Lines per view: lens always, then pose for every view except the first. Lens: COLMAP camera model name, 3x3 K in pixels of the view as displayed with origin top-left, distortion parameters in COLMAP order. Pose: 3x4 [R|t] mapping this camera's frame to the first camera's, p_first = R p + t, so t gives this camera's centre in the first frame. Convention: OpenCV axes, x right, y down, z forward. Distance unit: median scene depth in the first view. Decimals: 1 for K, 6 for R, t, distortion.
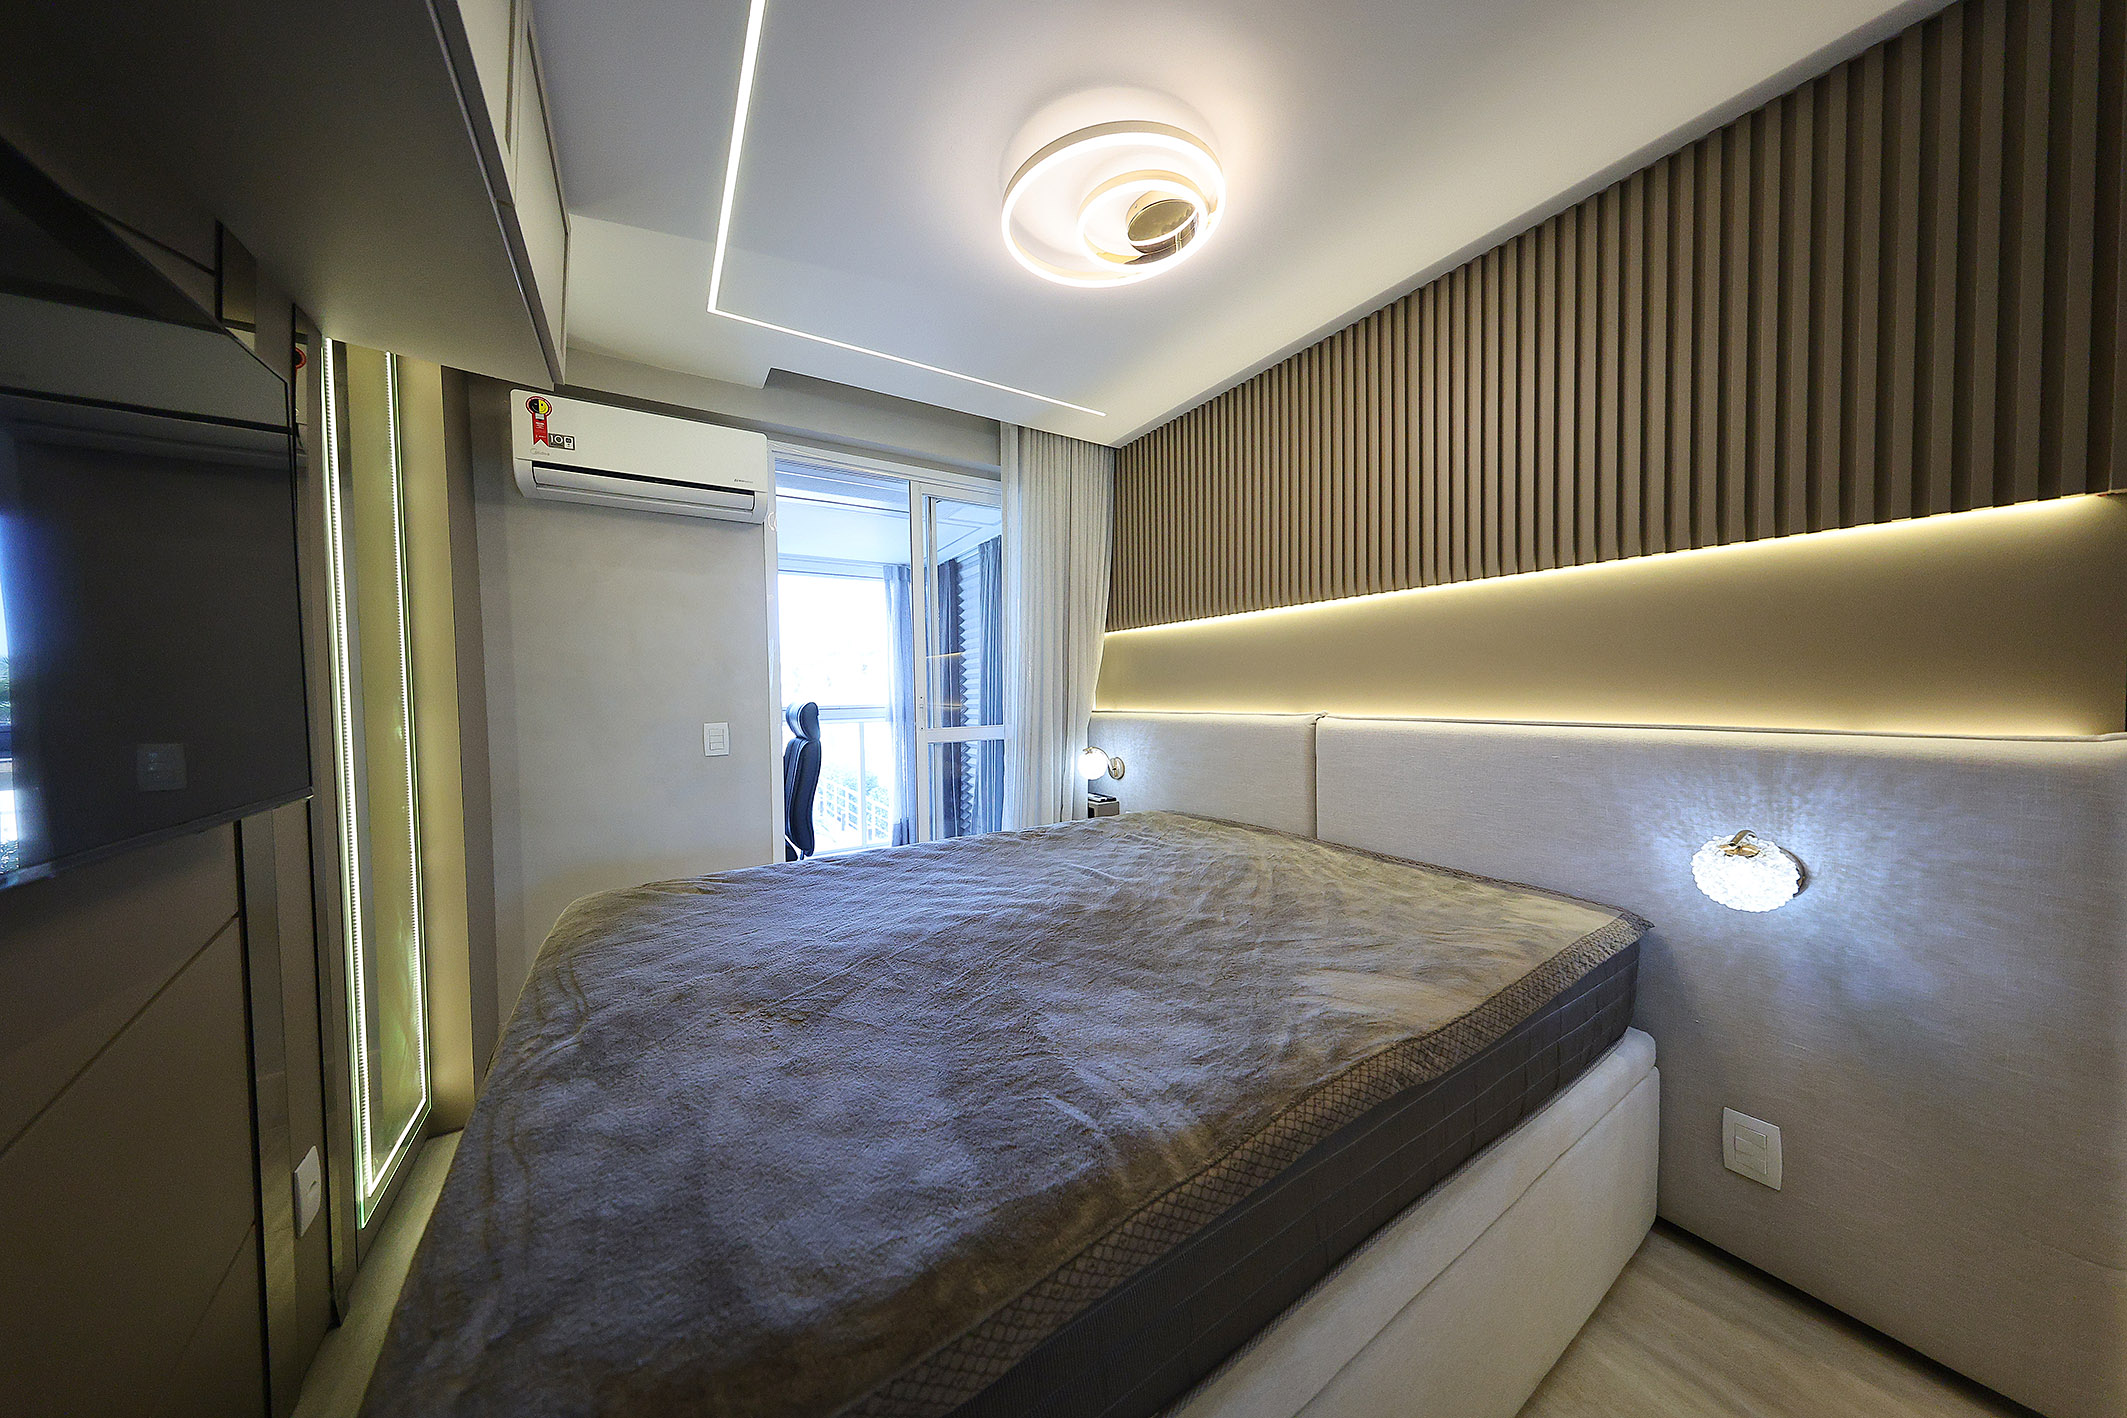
lens RADIAL K [[668.6, 0, 1078.8], [0, 668.6, 709.9], [0, 0, 1]] dist [-0.000221, 0.000000]
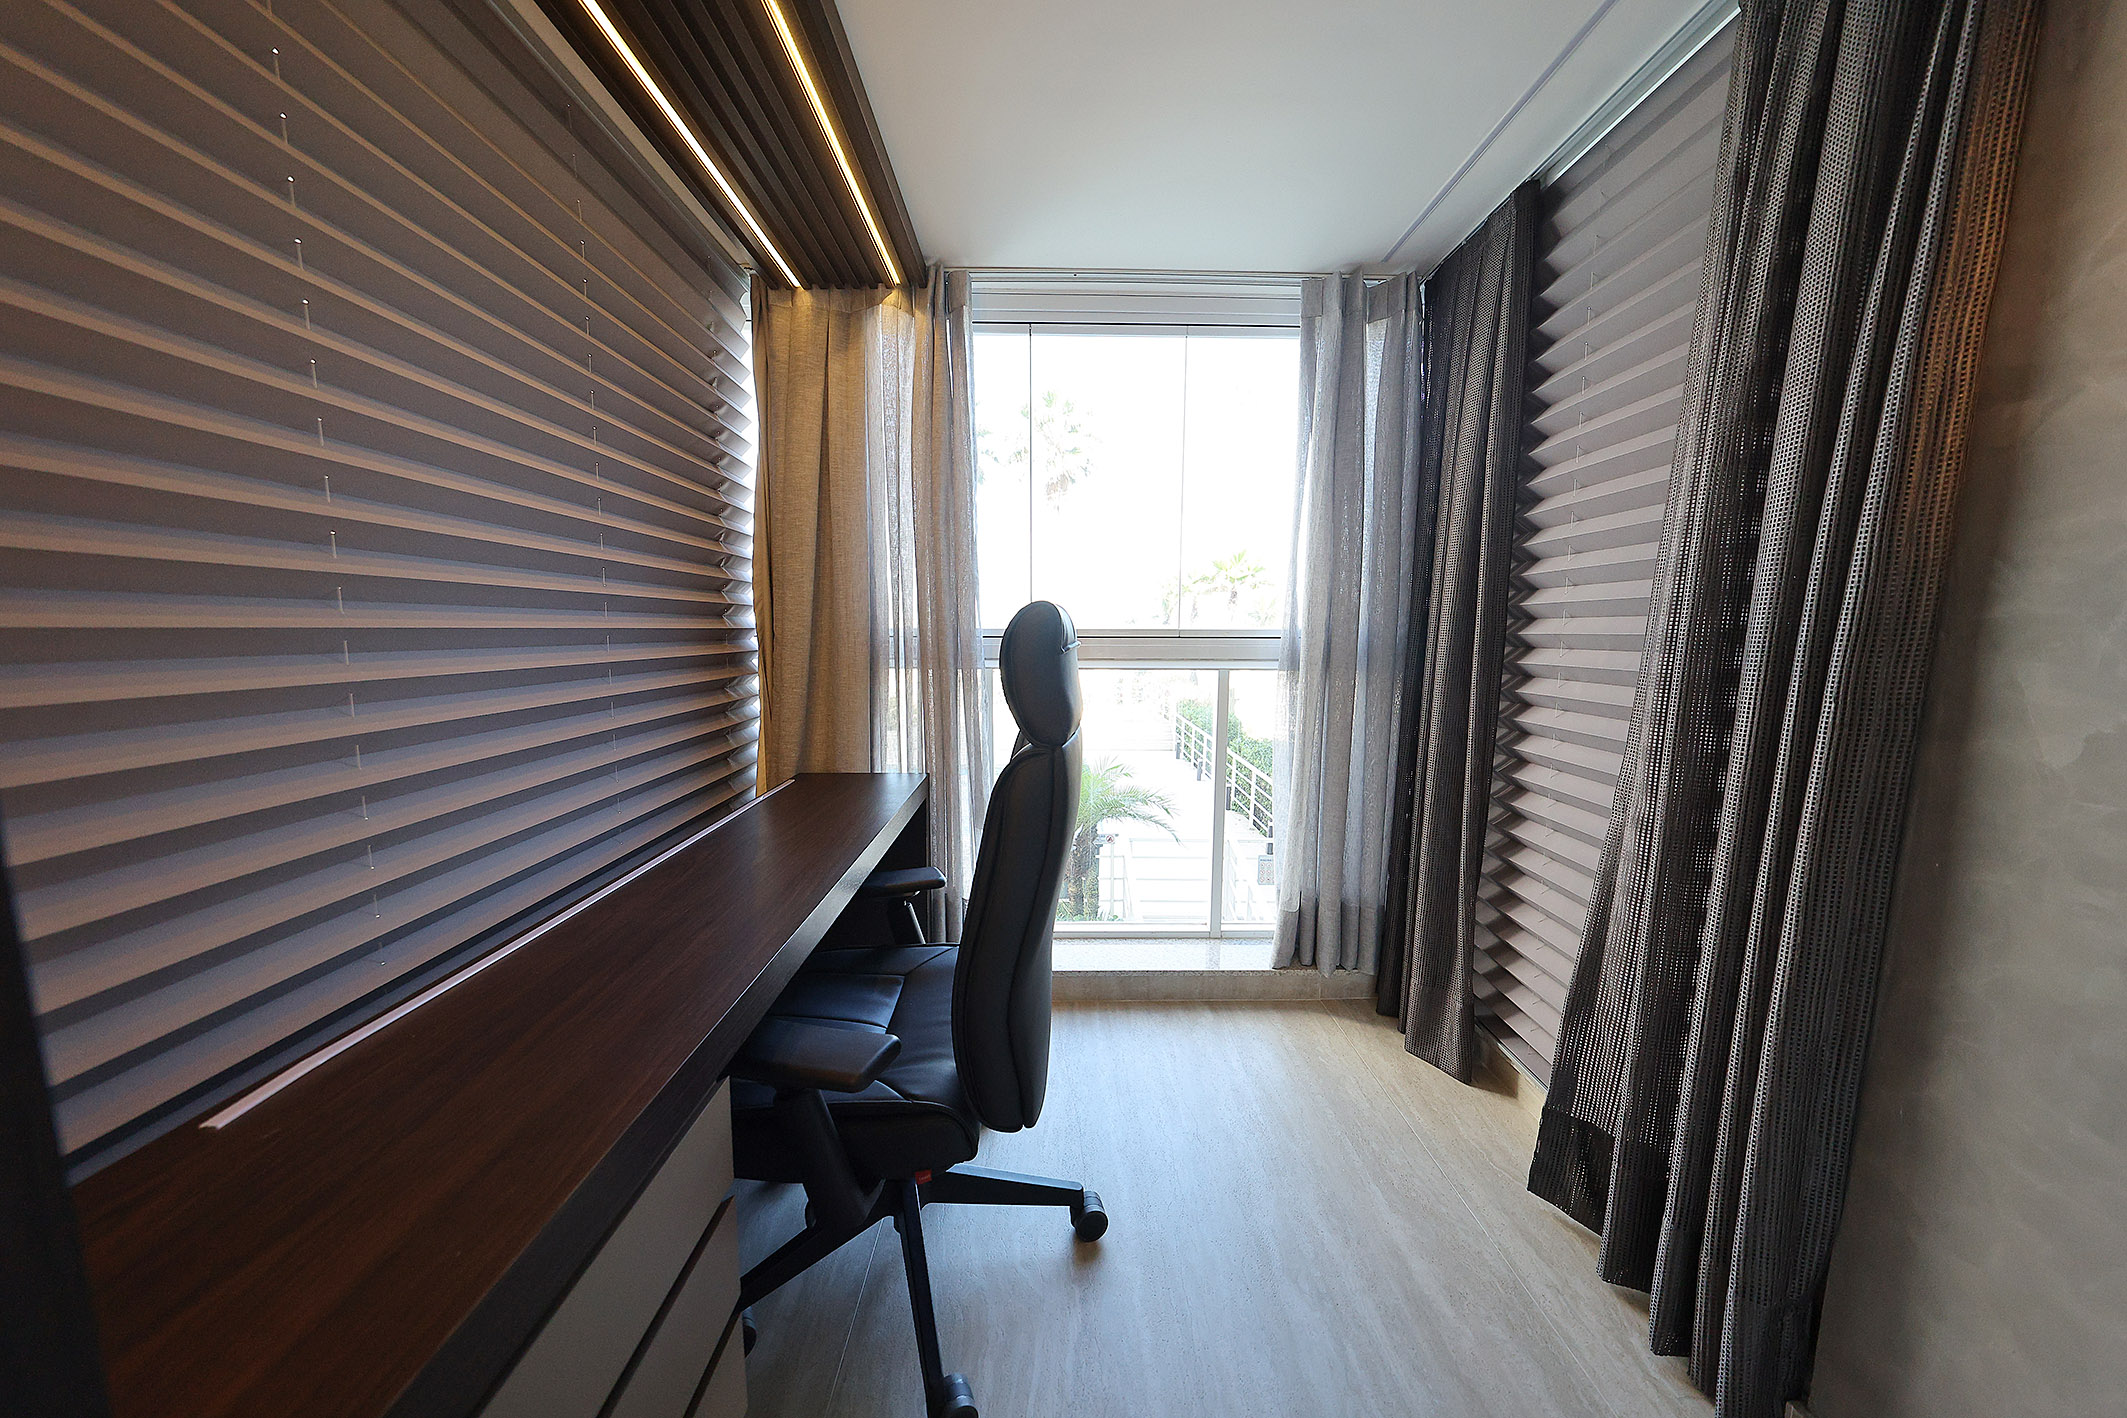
lens RADIAL K [[668.6, 0, 1053.2], [0, 668.6, 711.0], [0, 0, 1]] dist [-0.000221, 0.000000]
pose [[0.842870, 0.082128, -0.531813, -0.178696], [-0.029087, 0.993793, 0.107371, 0.000827], [0.537331, -0.075031, 0.840027, 0.547973]]
